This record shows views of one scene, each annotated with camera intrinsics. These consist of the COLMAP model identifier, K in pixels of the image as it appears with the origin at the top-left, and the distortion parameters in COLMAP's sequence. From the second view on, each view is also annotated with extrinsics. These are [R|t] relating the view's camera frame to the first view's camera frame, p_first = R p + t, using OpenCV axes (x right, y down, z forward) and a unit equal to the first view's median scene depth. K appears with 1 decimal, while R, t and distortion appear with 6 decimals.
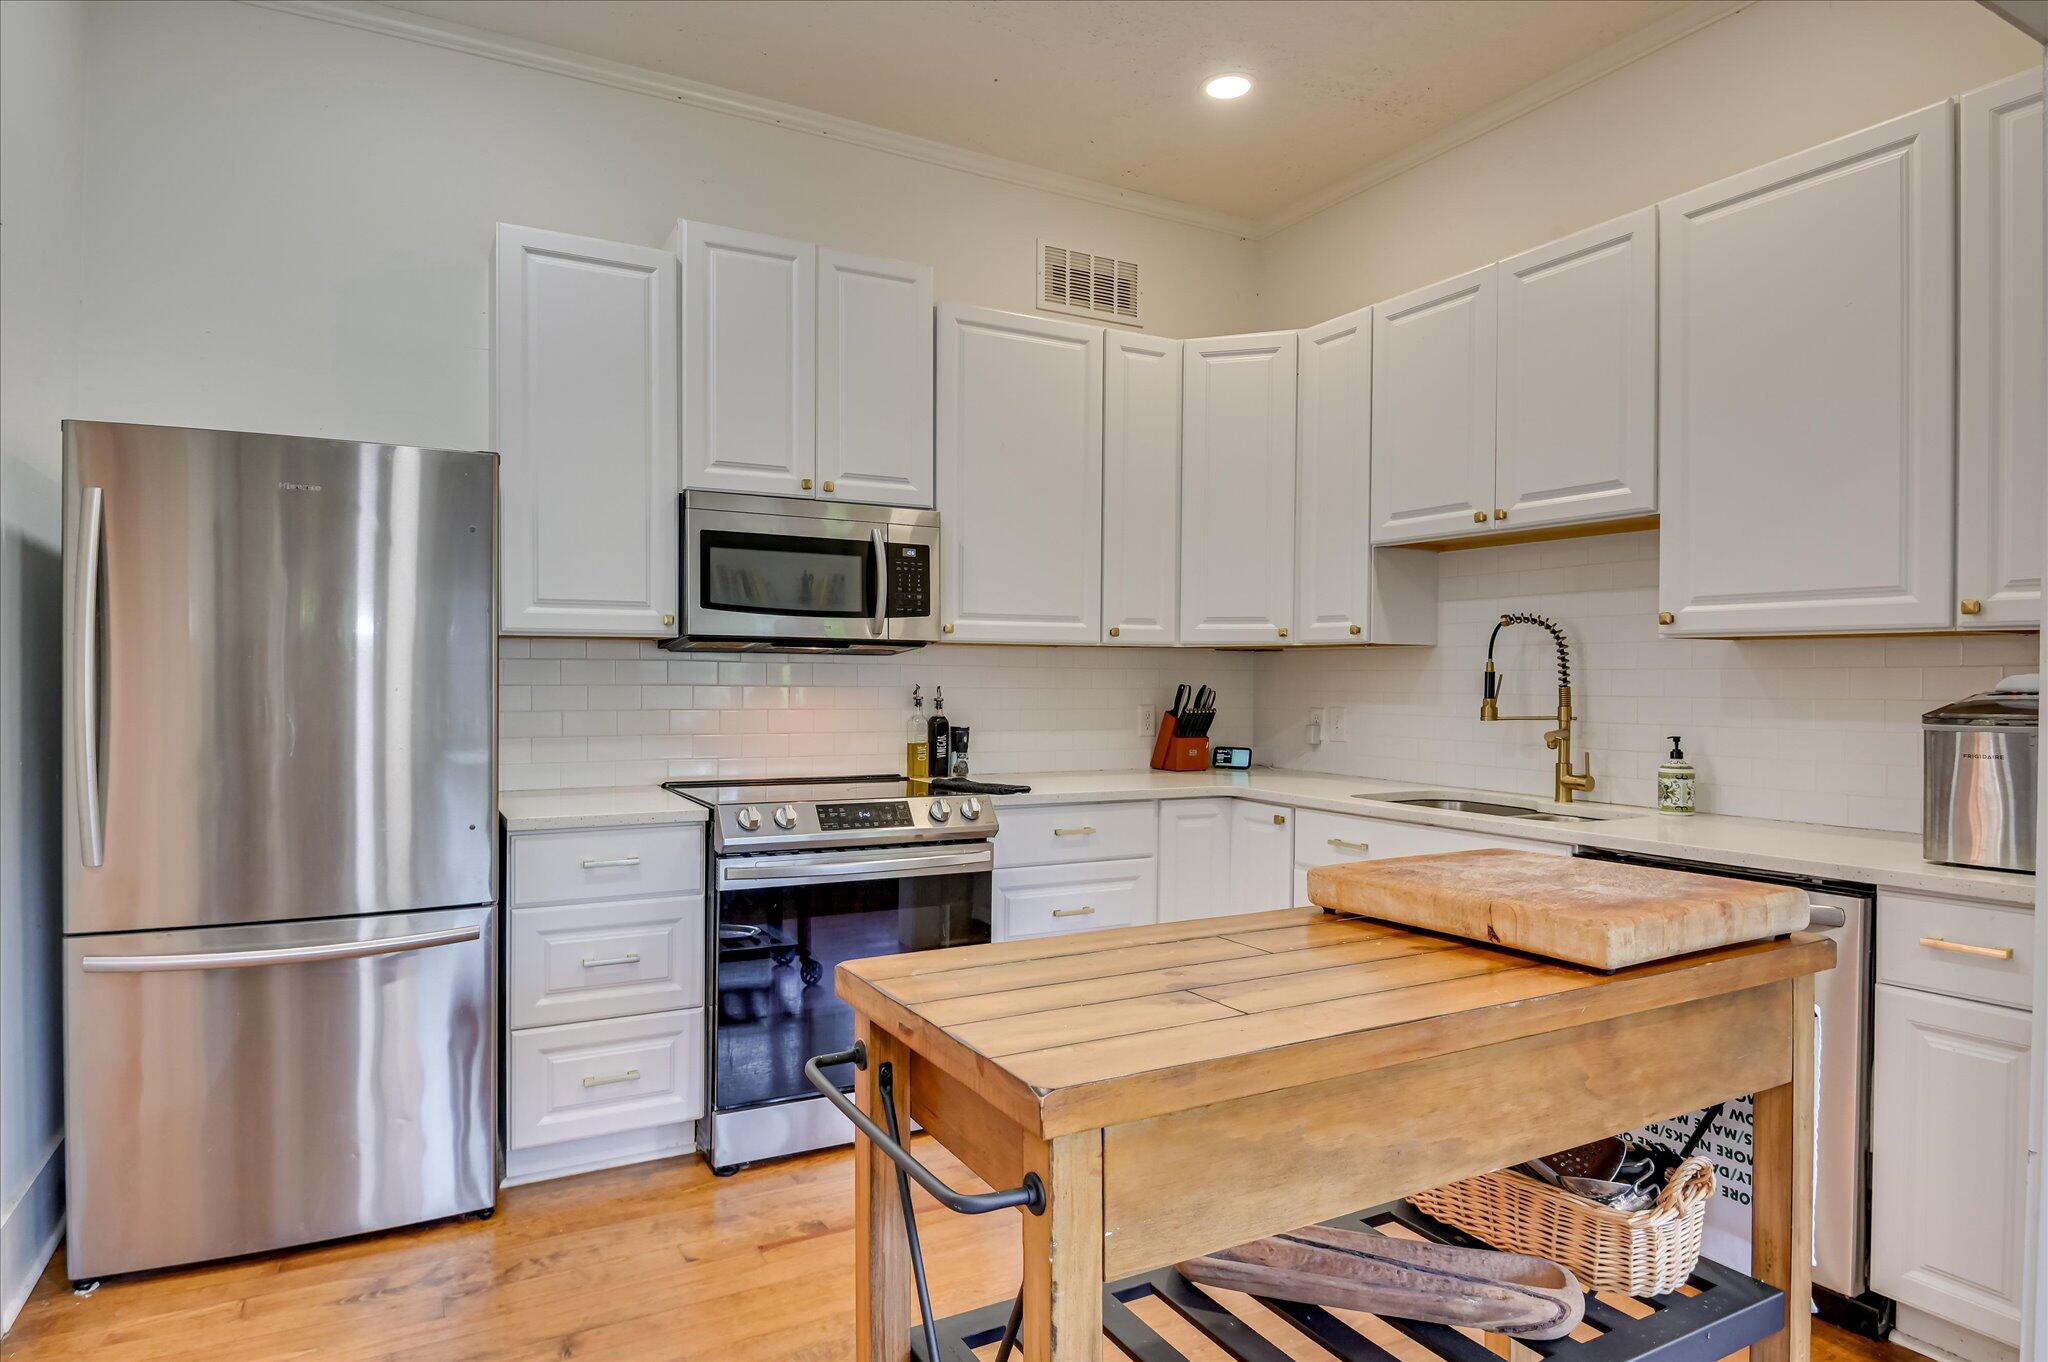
lens RADIAL K [[1176.0, 0, 1035.0], [0, 1176.0, 689.1], [0, 0, 1]] dist [0.001437, -0.002391]
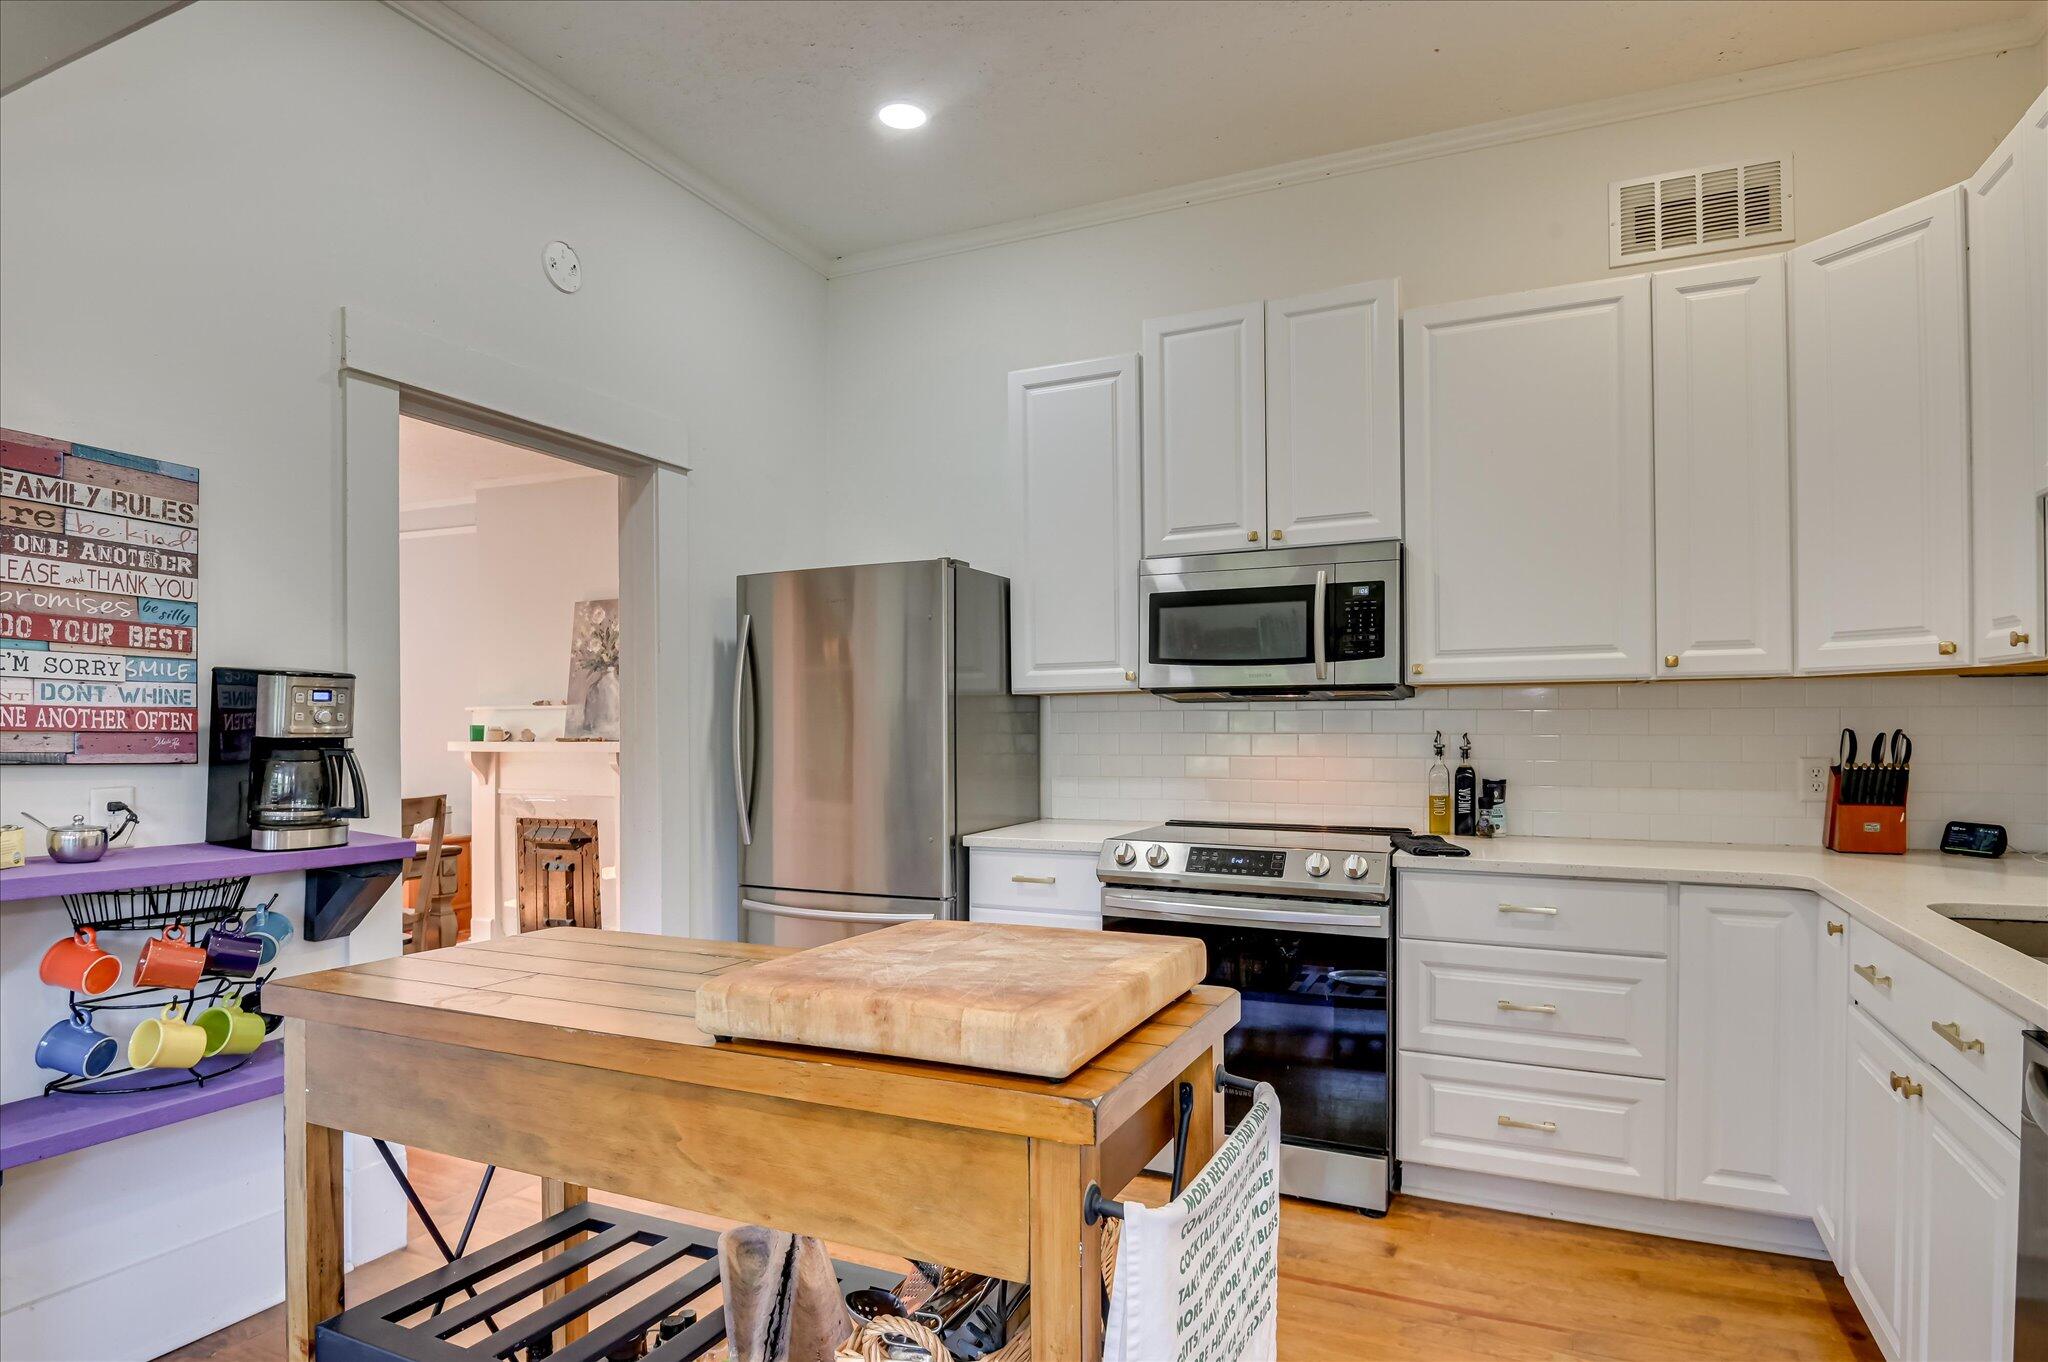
lens RADIAL K [[1176.0, 0, 1035.0], [0, 1176.0, 716.7], [0, 0, 1]] dist [0.001437, -0.002391]
pose [[0.579903, -0.015902, -0.814531, 0.499430], [0.000631, 0.999818, -0.019071, 0.002171], [0.814685, 0.010546, 0.579807, 0.239358]]
